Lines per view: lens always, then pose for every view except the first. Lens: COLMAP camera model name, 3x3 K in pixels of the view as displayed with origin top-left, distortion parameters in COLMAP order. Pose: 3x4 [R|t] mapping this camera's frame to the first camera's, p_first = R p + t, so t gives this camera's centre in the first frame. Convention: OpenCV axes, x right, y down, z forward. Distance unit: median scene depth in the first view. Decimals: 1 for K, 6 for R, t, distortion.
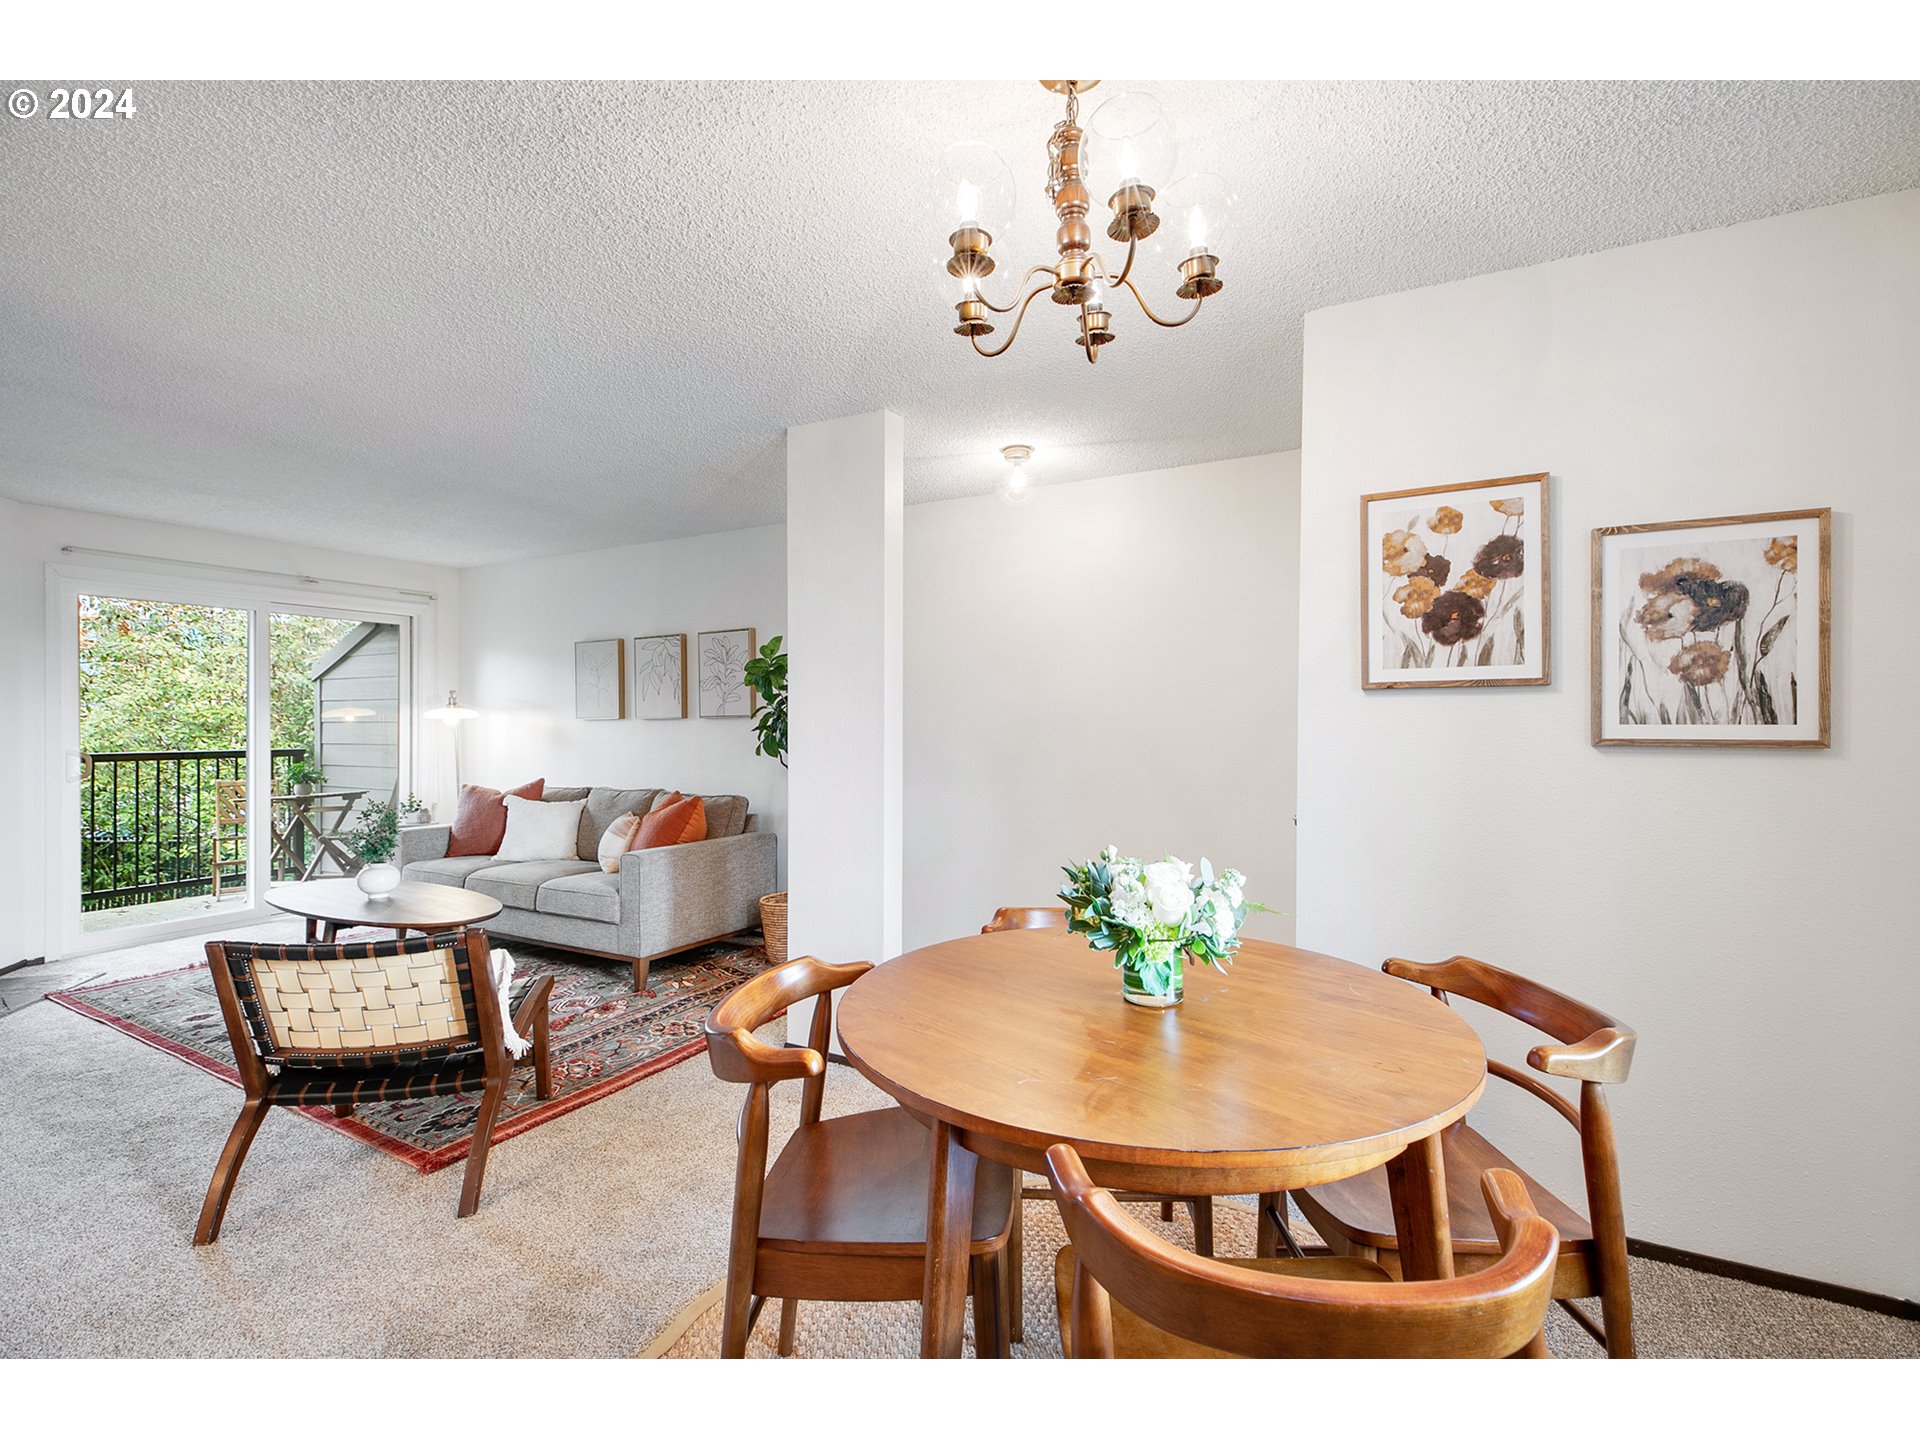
lens RADIAL K [[845.0, 0, 966.6], [0, 845.0, 718.8], [0, 0, 1]] dist [0.004227, -0.000269]
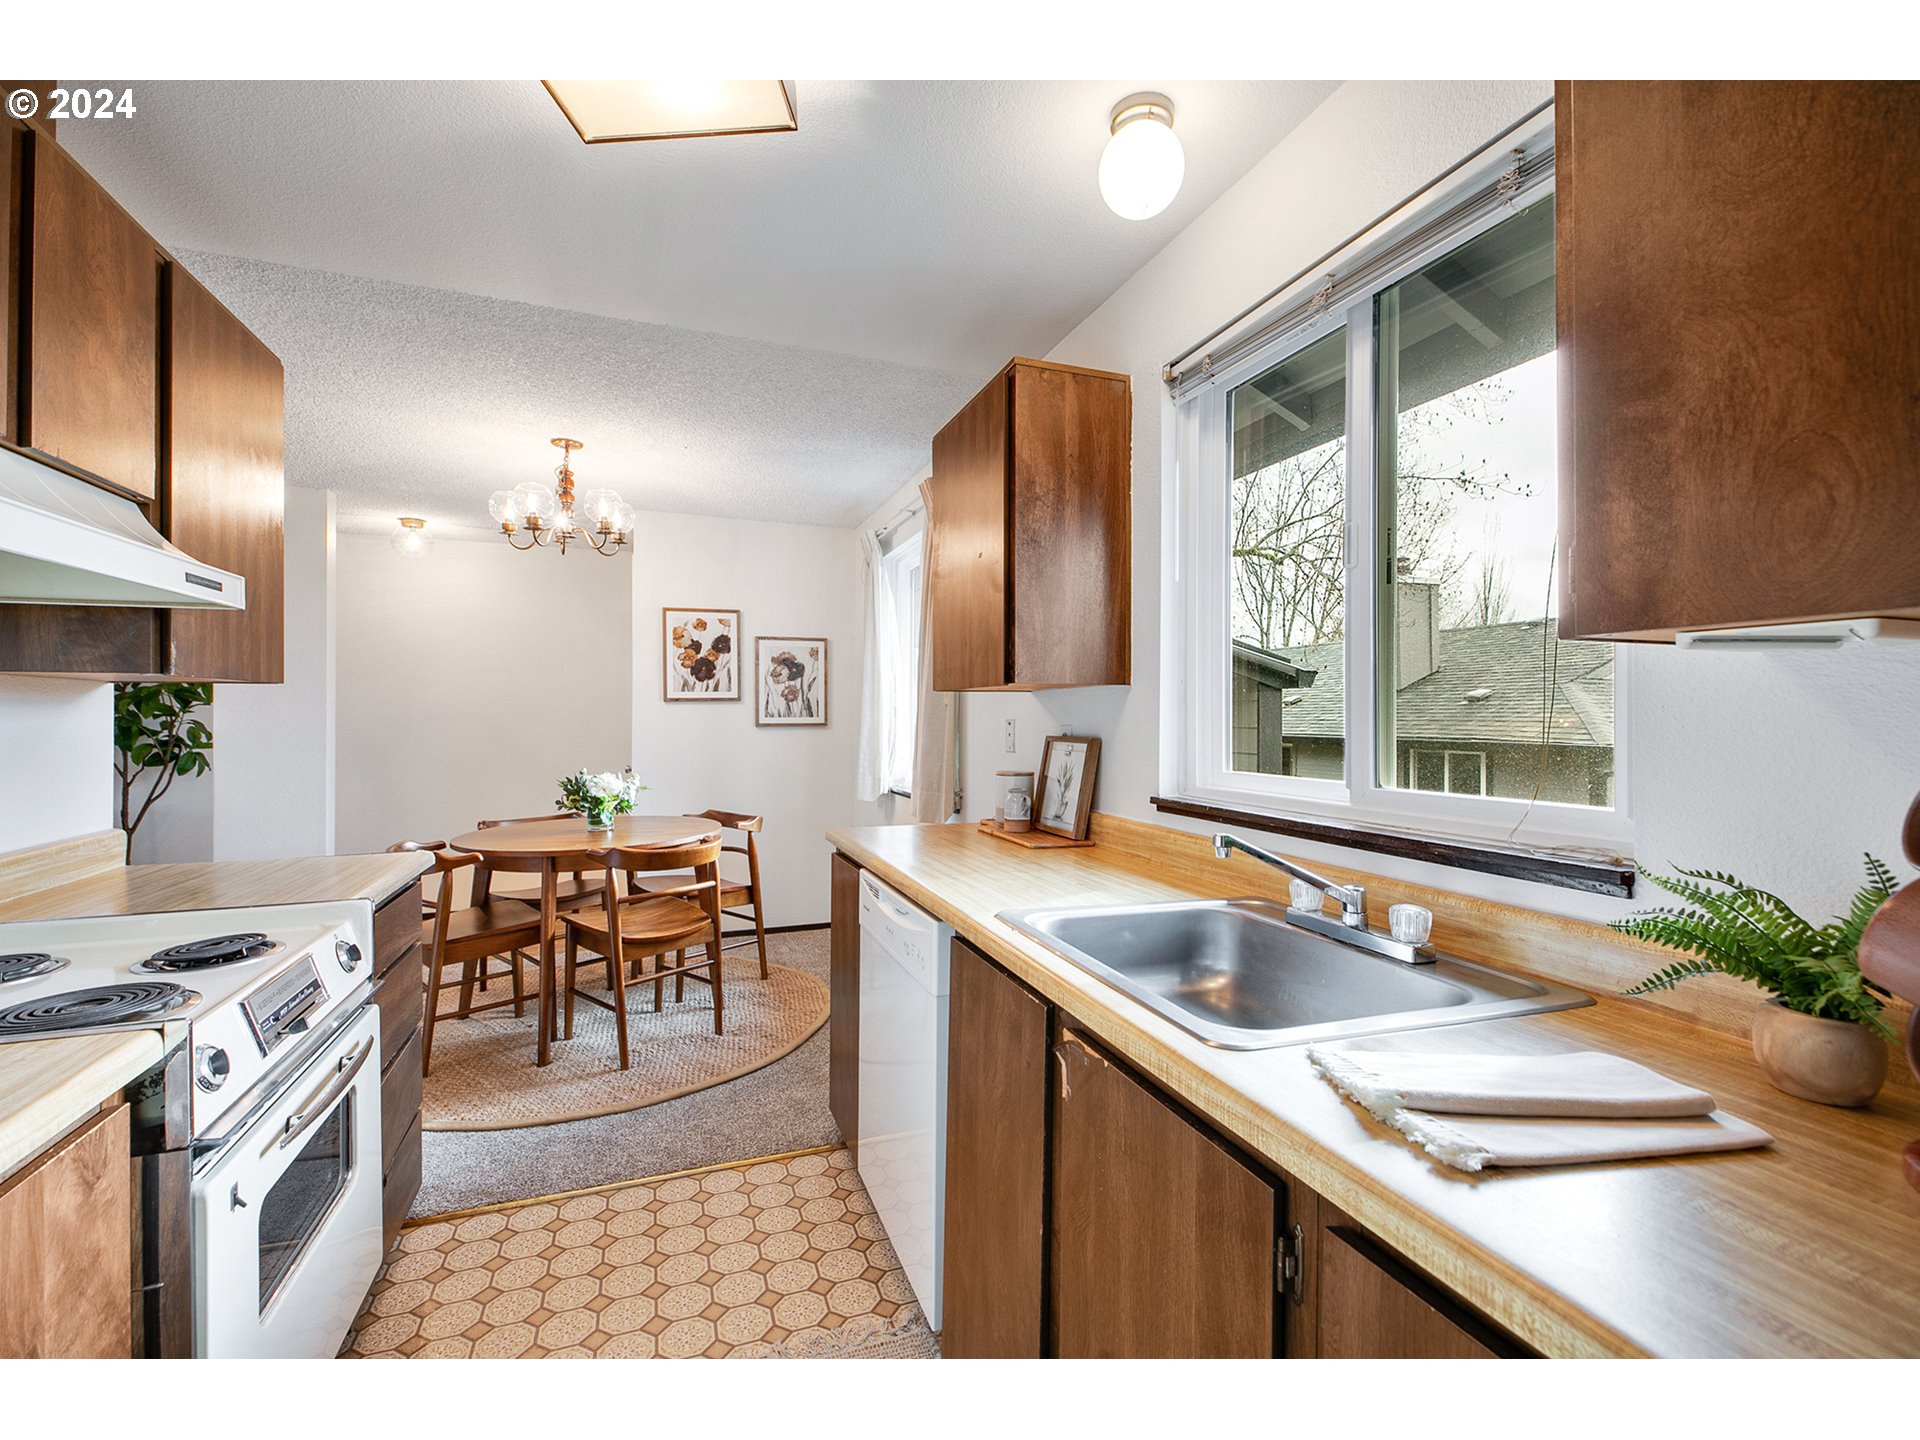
lens RADIAL K [[845.0, 0, 966.6], [0, 845.0, 718.8], [0, 0, 1]] dist [0.004227, -0.000269]
pose [[0.651056, -0.002865, 0.759024, -0.692972], [0.000070, 0.999993, 0.003714, 0.001542], [-0.759029, -0.002365, 0.651052, -1.018544]]
